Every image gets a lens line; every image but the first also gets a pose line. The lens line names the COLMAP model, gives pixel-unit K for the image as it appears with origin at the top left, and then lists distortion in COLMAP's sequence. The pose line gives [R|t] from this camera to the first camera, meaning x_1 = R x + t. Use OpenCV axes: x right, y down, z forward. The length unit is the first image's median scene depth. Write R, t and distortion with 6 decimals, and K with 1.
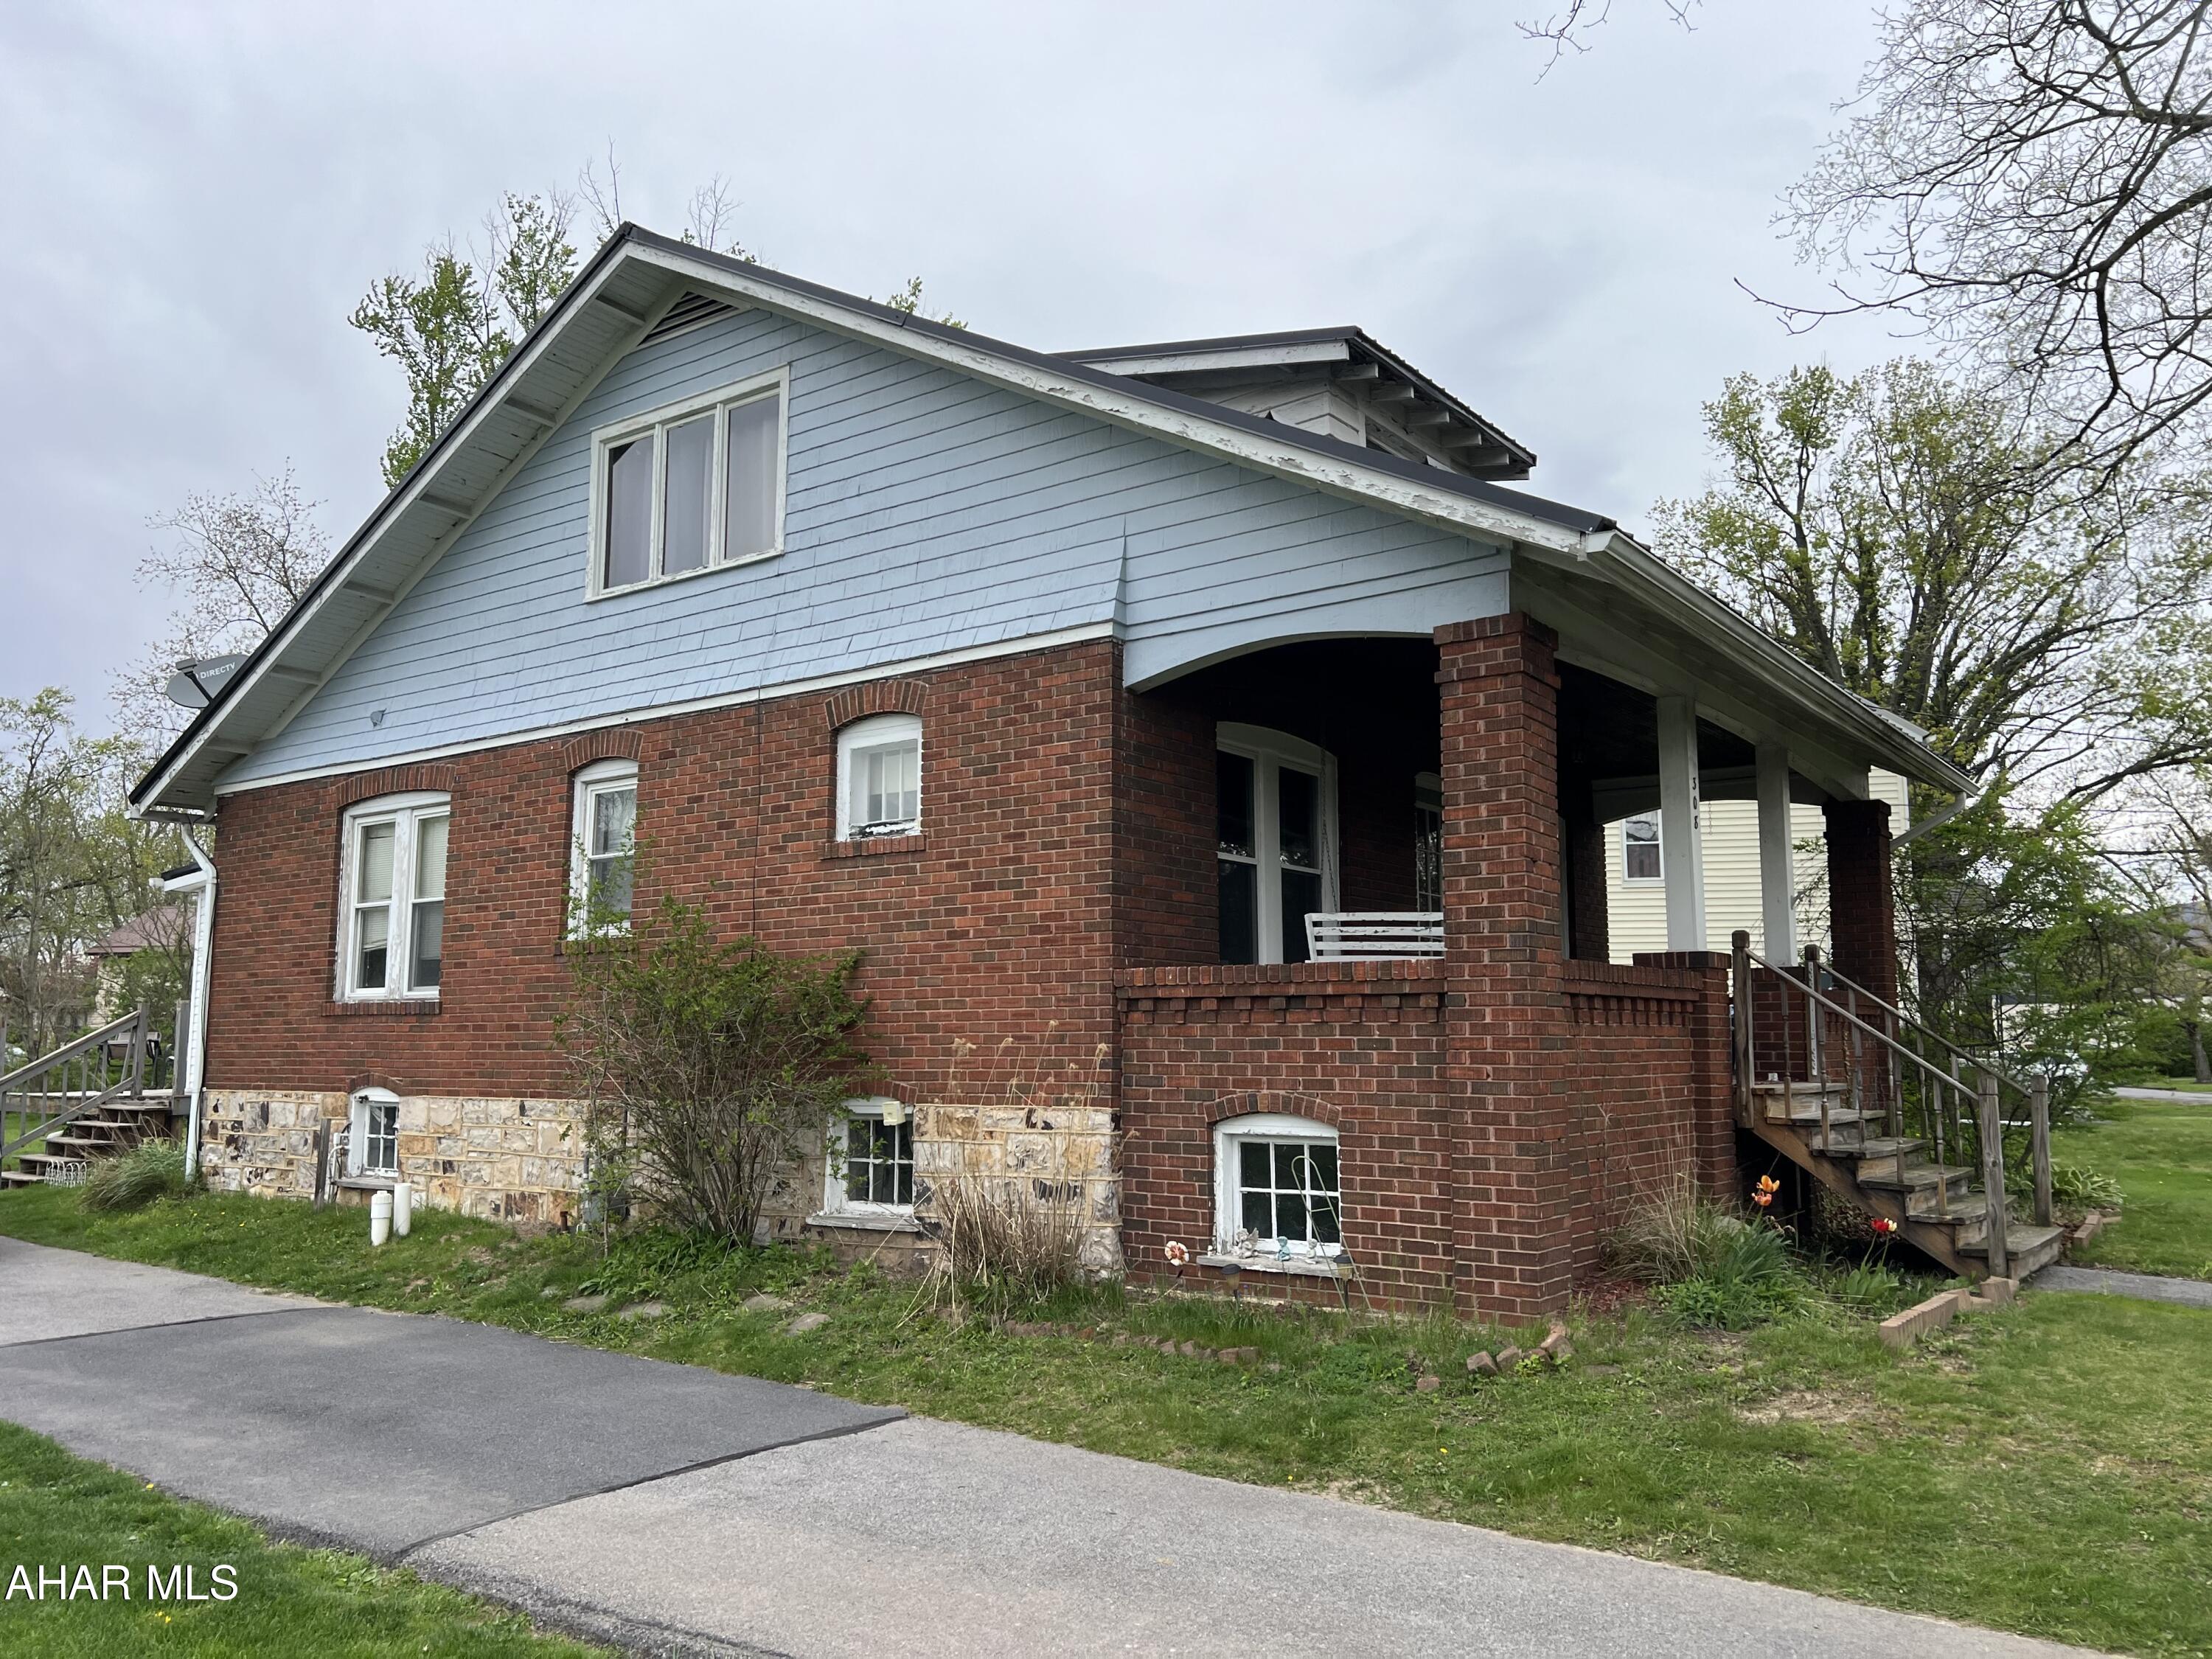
lens RADIAL K [[1692.1, 0, 1103.7], [0, 1692.1, 828.8], [0, 0, 1]] dist [0.073745, -0.082243]
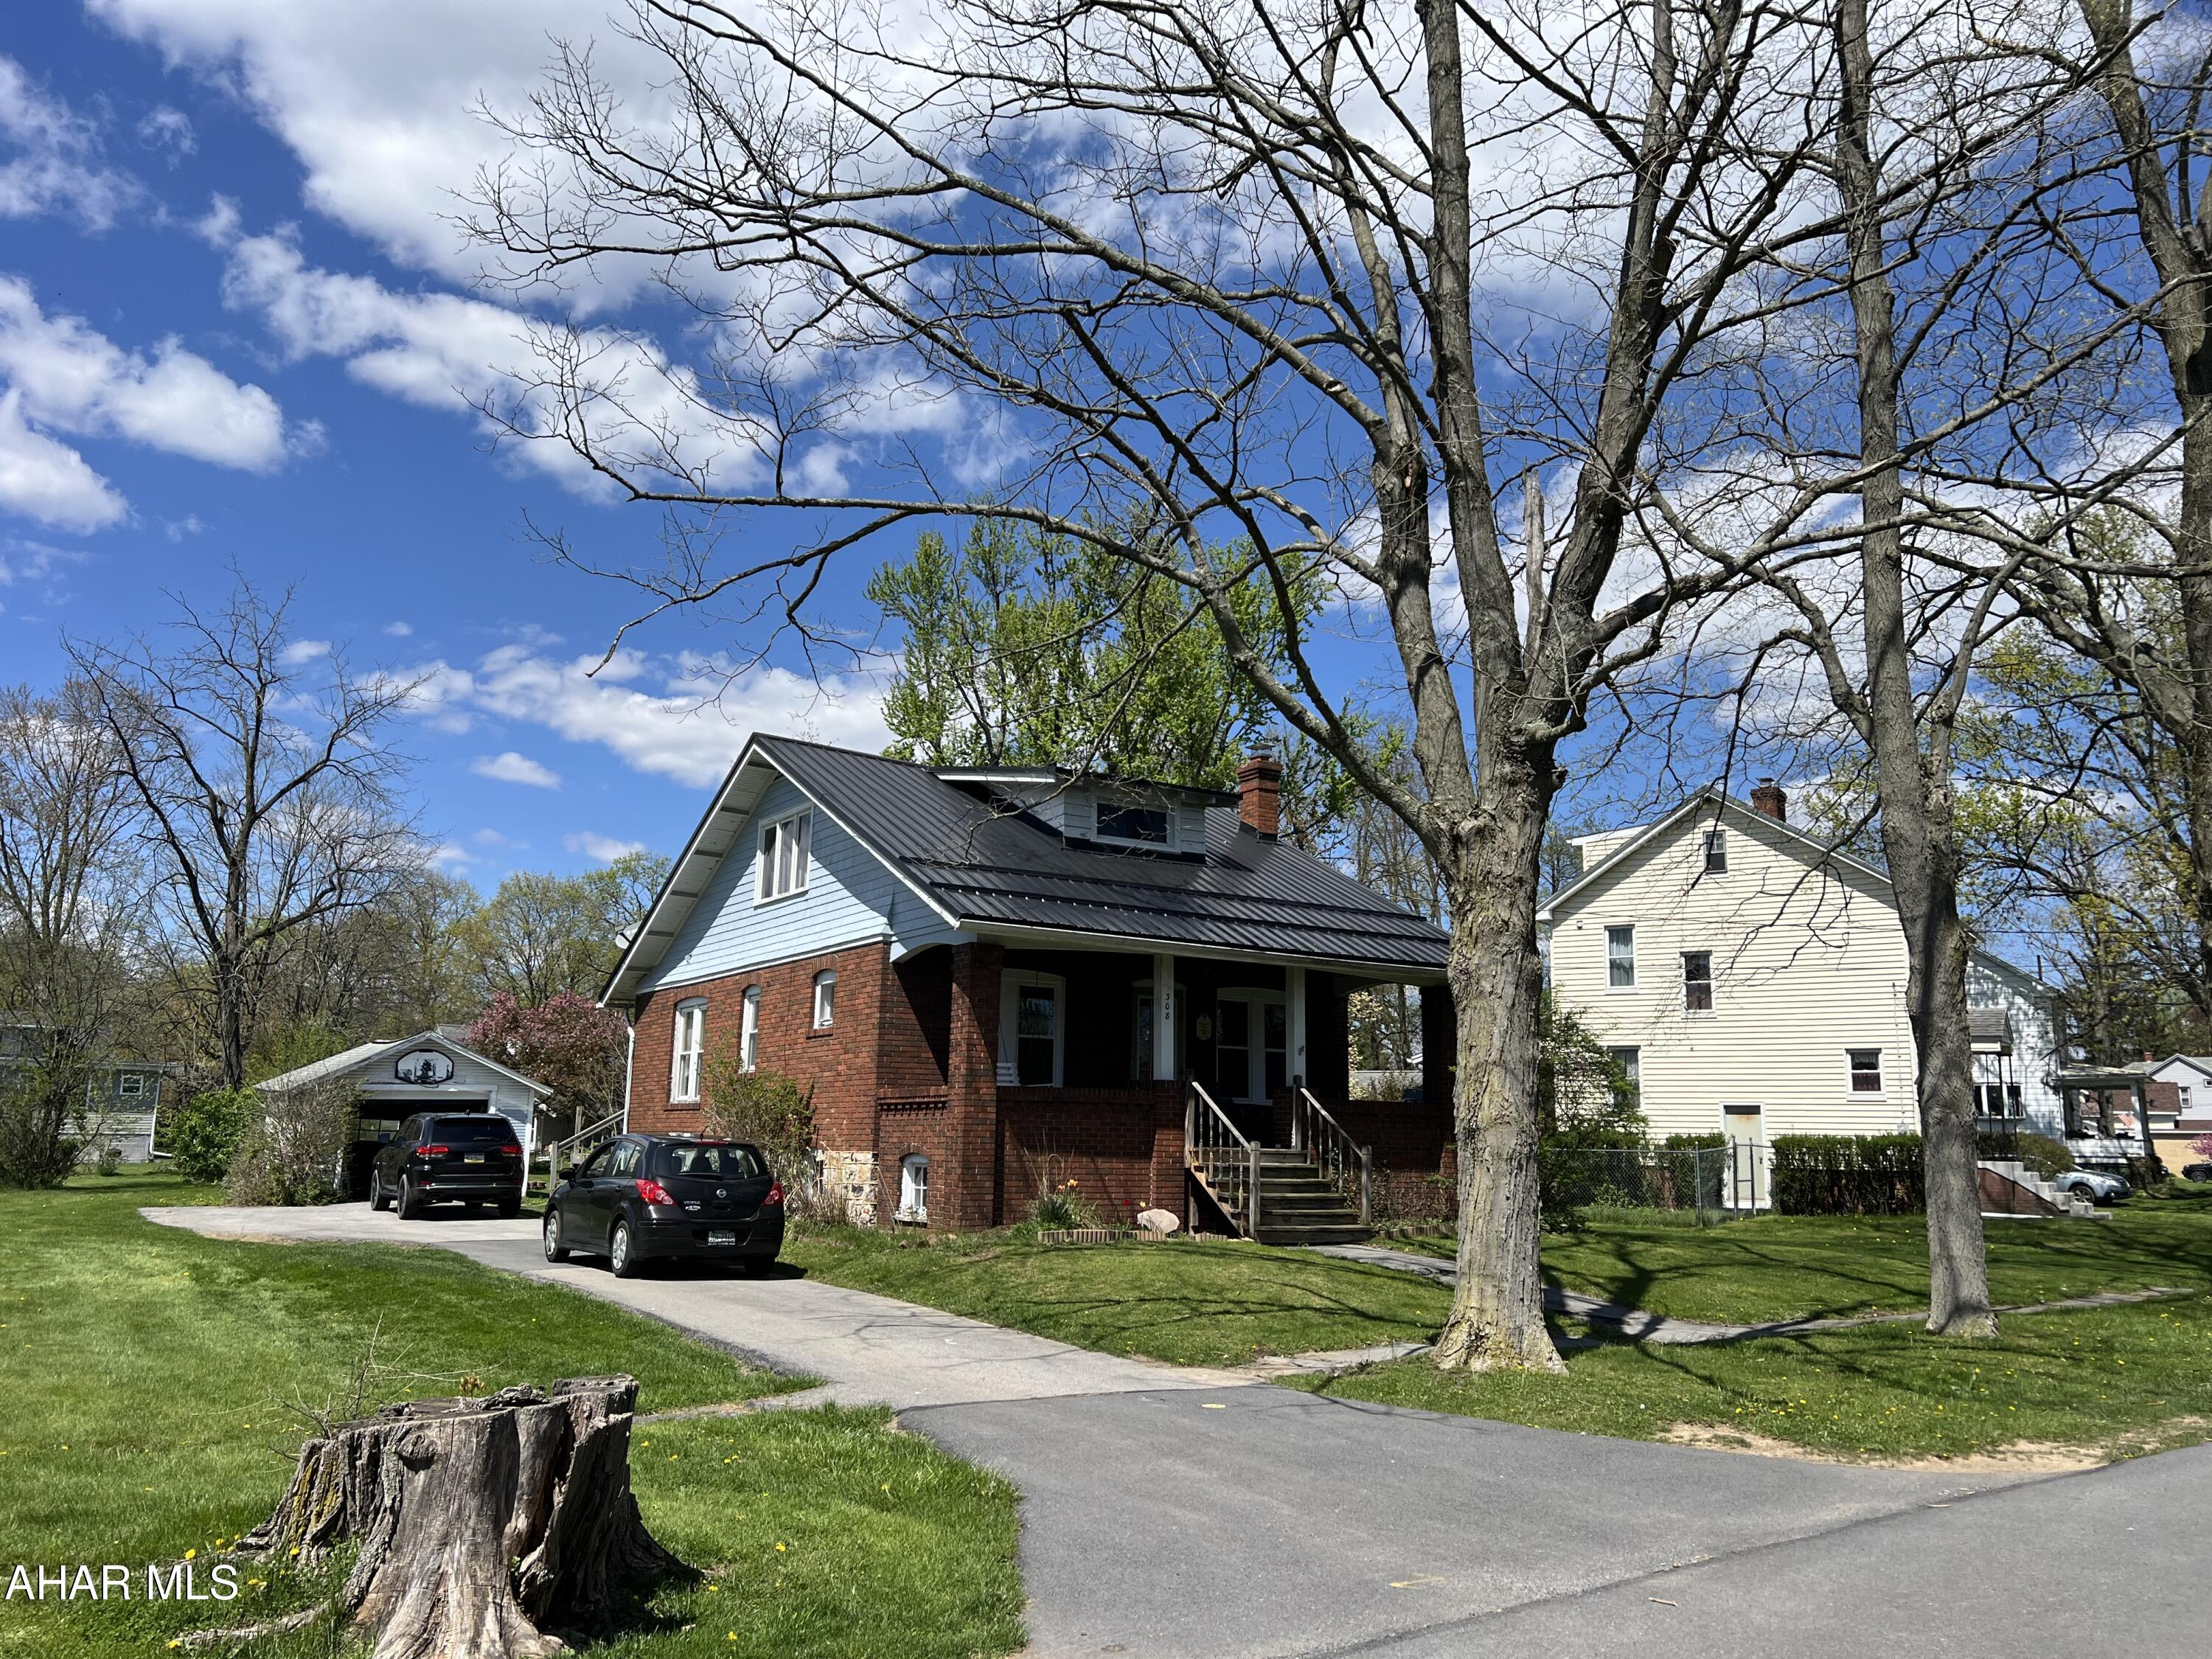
lens RADIAL K [[1692.1, 0, 1101.1], [0, 1692.1, 819.8], [0, 0, 1]] dist [0.073745, -0.082243]
pose [[0.929018, -0.053078, -0.366208, 0.902202], [0.029084, 0.997071, -0.070734, -0.085864], [0.368890, 0.055062, 0.927841, -0.806722]]
